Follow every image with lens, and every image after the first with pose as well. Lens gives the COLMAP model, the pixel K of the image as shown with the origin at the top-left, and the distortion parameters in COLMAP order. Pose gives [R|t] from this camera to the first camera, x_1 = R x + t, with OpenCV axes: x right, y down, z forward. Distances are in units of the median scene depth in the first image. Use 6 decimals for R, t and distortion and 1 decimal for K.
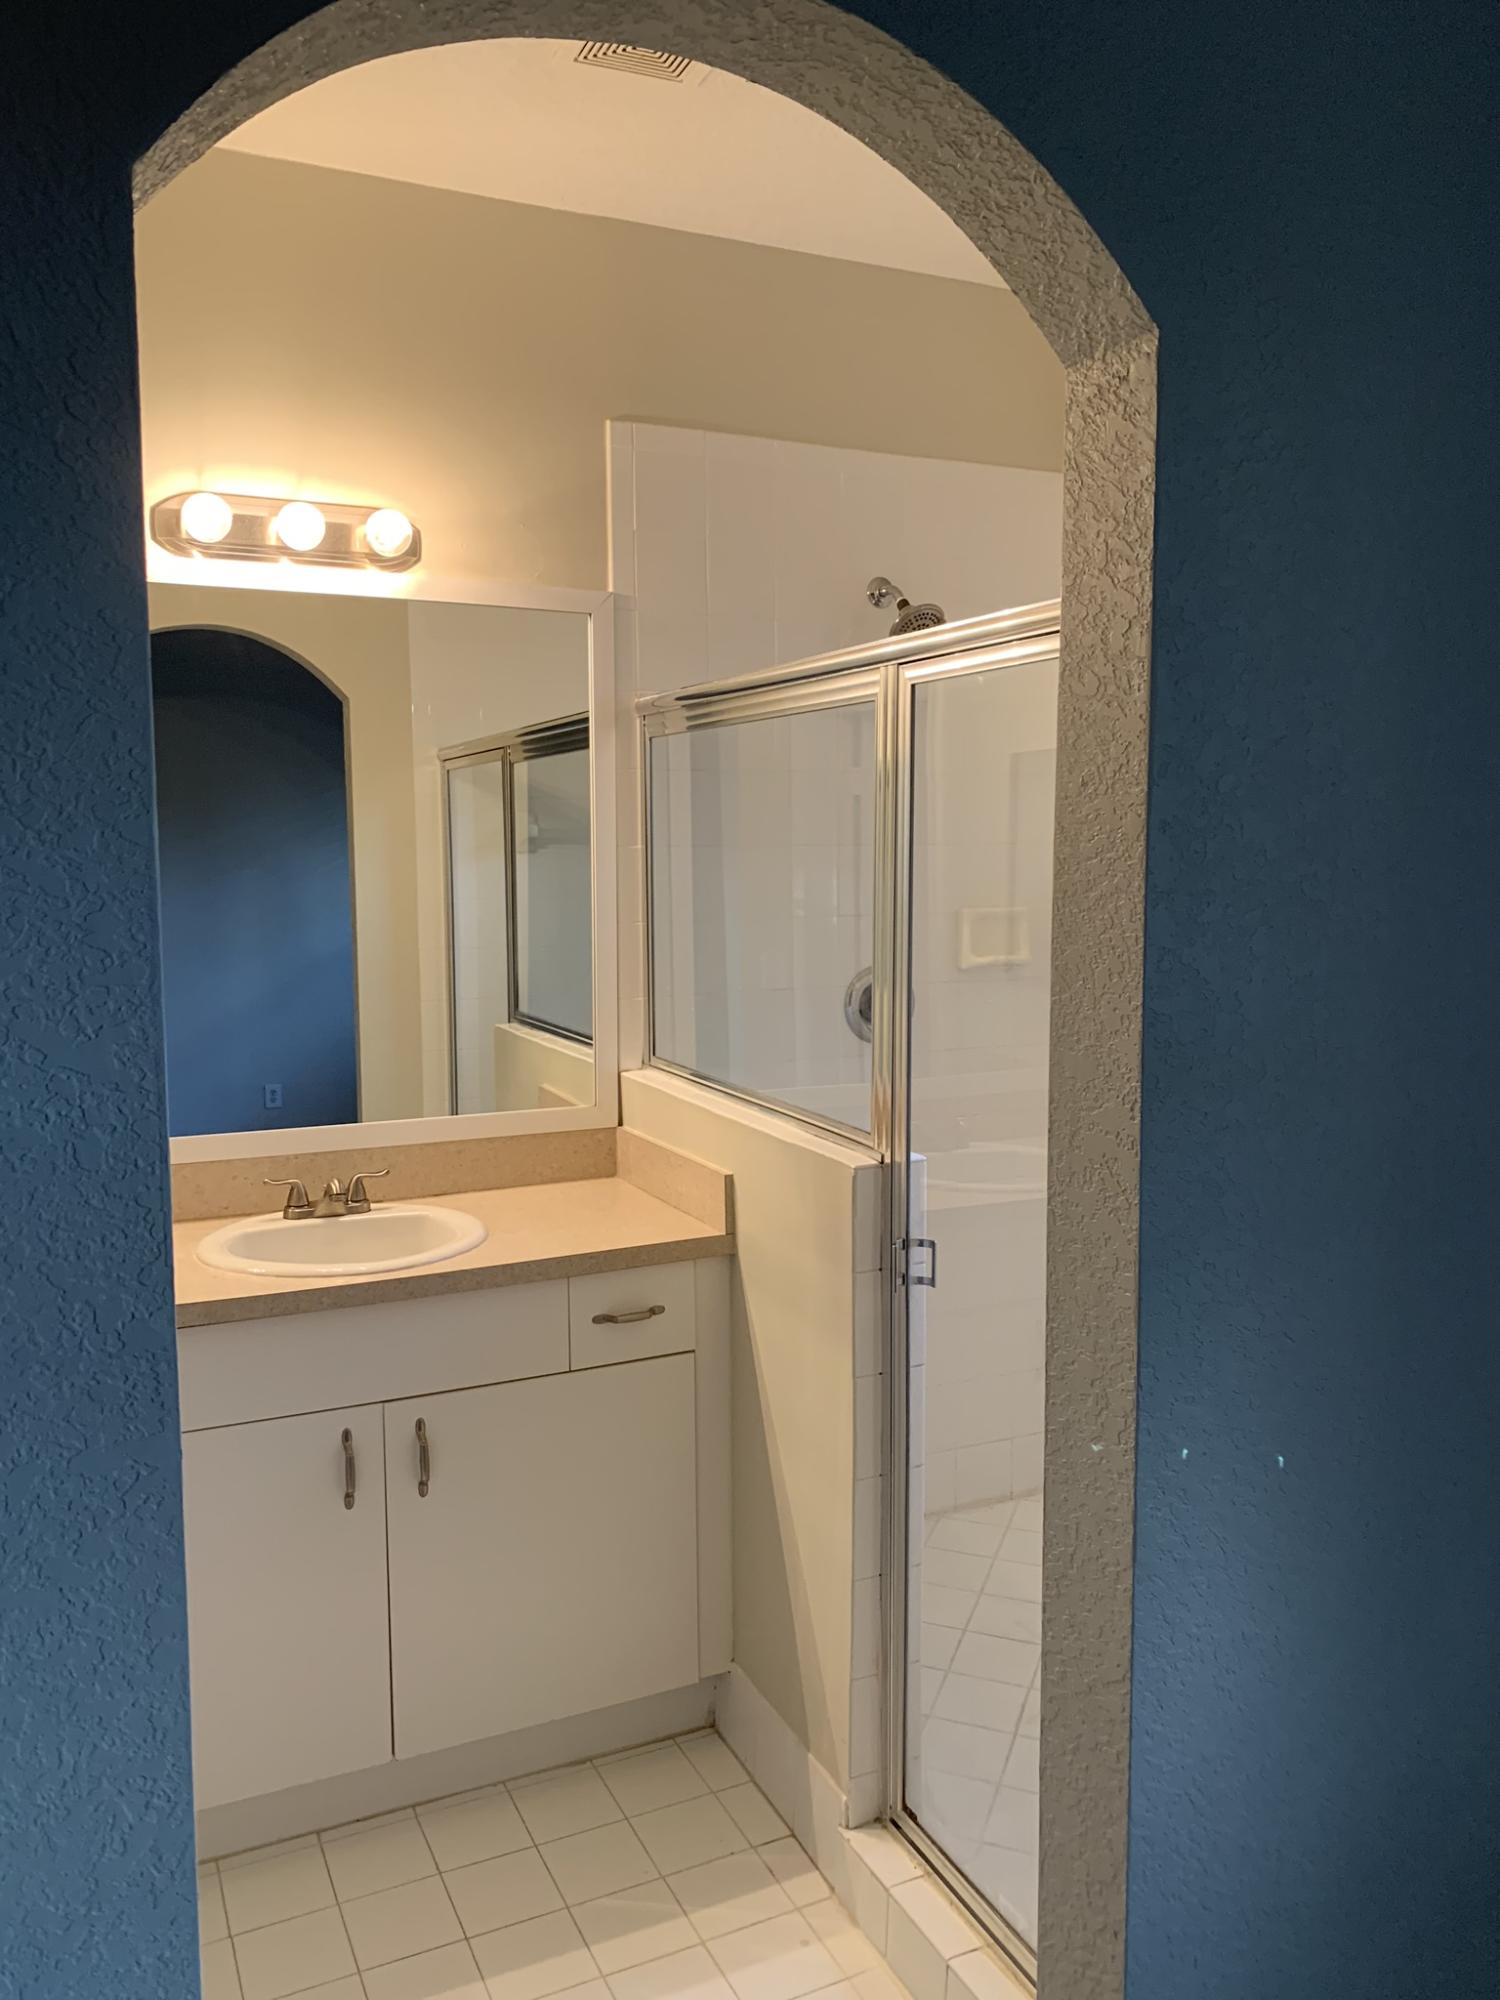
lens RADIAL K [[1526.5, 0, 749.5], [0, 1526.5, 1010.5], [0, 0, 1]] dist [0.018844, -0.024729]
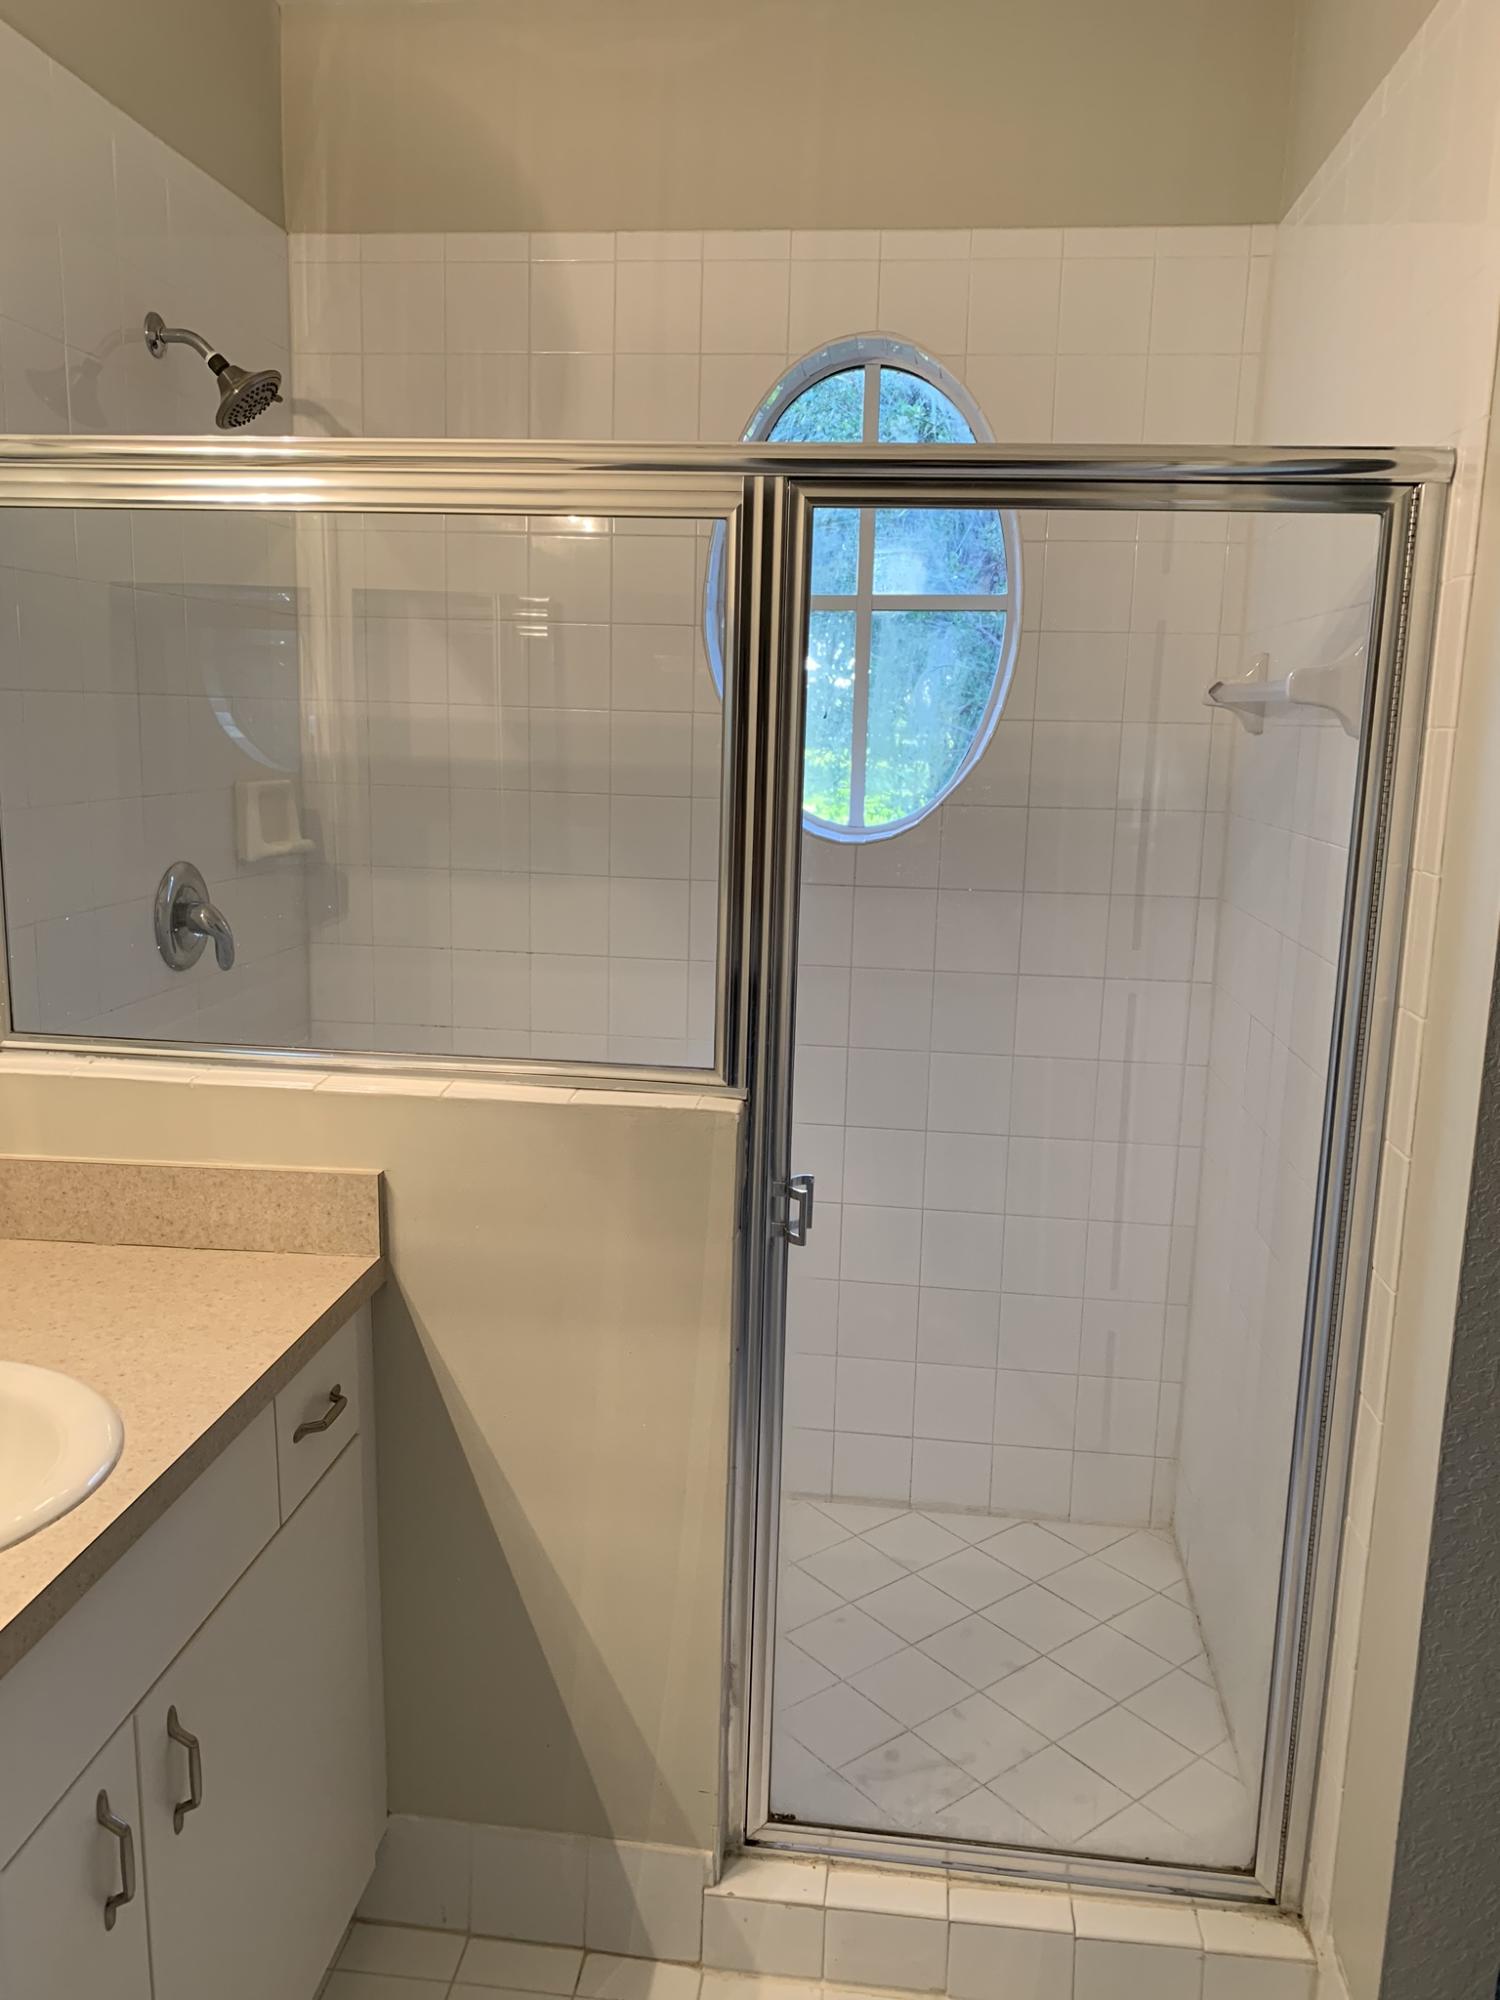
lens RADIAL K [[1526.5, 0, 749.5], [0, 1526.5, 985.9], [0, 0, 1]] dist [0.018844, -0.024729]
pose [[0.530662, -0.147098, 0.834721, -0.525513], [0.076450, 0.989118, 0.125704, -0.057919], [-0.844129, -0.002892, 0.536133, 0.500000]]
